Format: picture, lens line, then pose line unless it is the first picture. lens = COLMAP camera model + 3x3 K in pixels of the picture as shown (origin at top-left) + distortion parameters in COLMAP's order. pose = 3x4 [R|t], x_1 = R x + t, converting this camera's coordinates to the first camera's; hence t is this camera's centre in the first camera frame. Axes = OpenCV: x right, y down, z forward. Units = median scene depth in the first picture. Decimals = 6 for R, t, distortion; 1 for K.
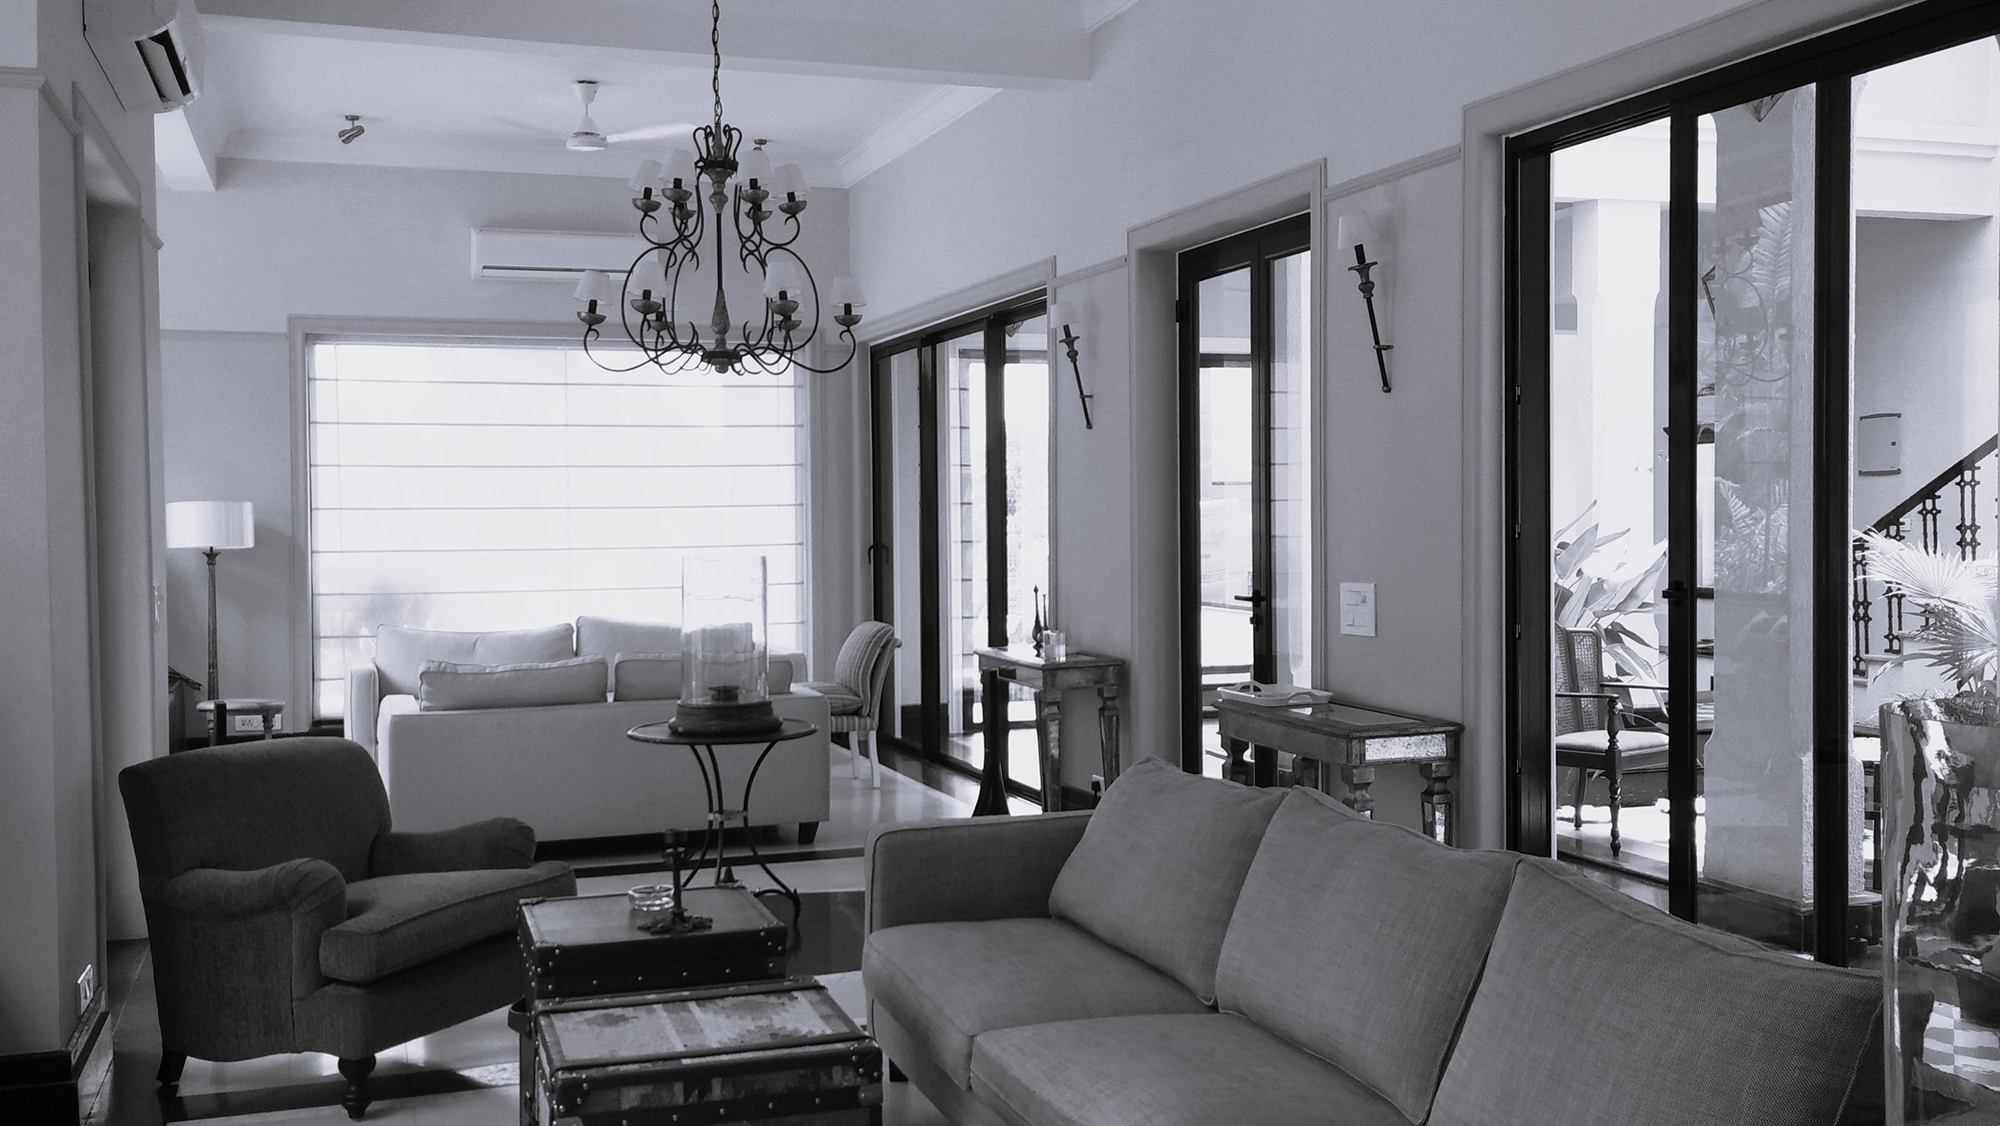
lens RADIAL K [[1882.8, 0, 1000.0], [0, 1882.8, 563.0], [0, 0, 1]] dist [0.095092, -0.126527]
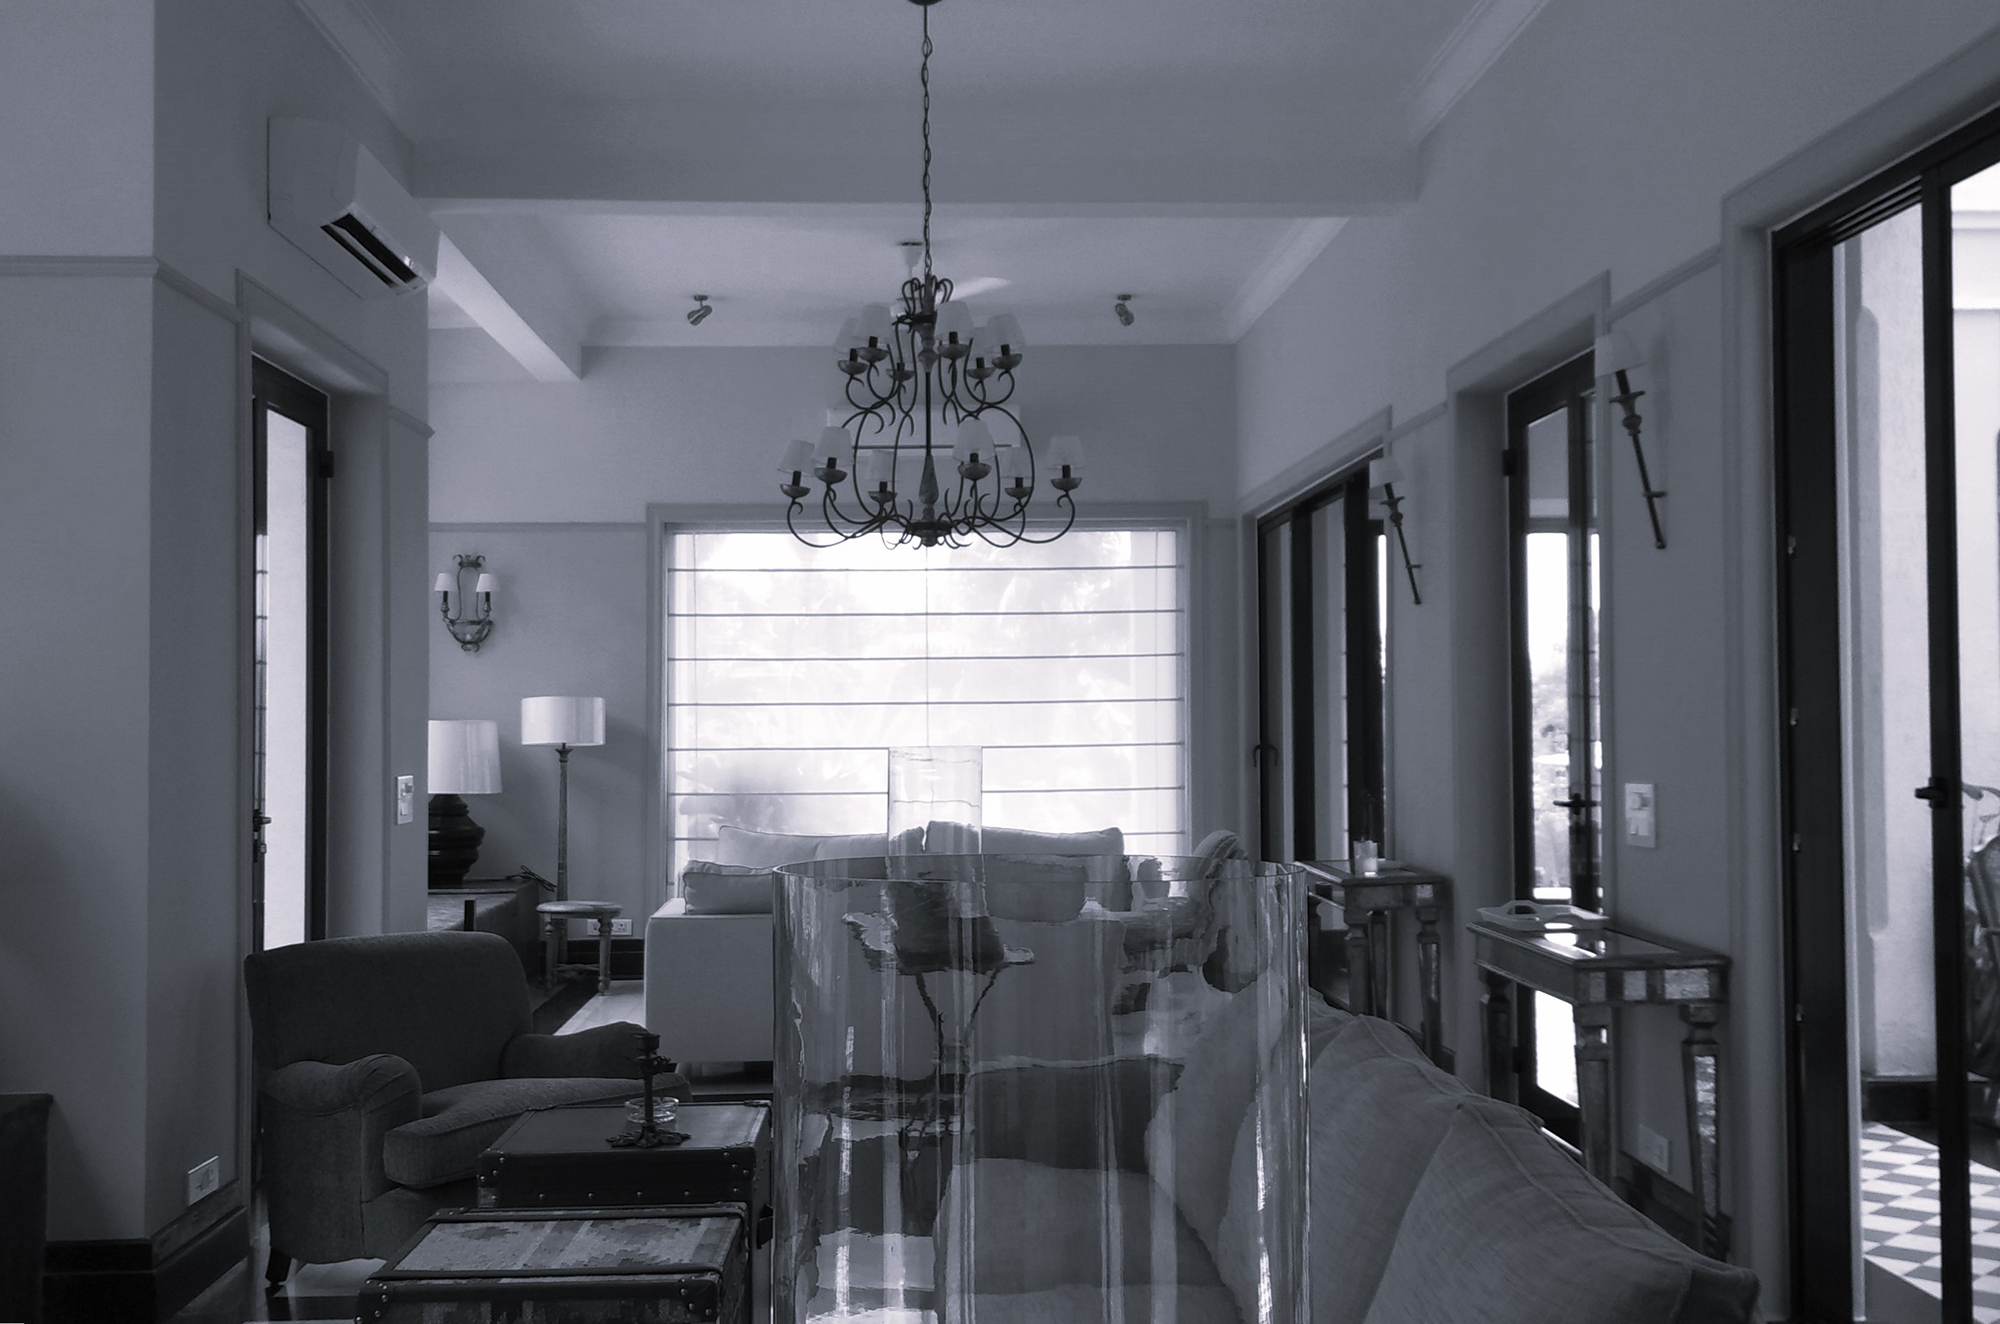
lens RADIAL K [[2124.3, 0, 995.7], [0, 2124.3, 680.2], [0, 0, 1]] dist [0.075269, -0.030560]
pose [[0.959947, -0.004926, -0.280138, 0.169194], [-0.007623, 0.999016, -0.043687, 0.008279], [0.280078, 0.044073, 0.958965, 0.030833]]
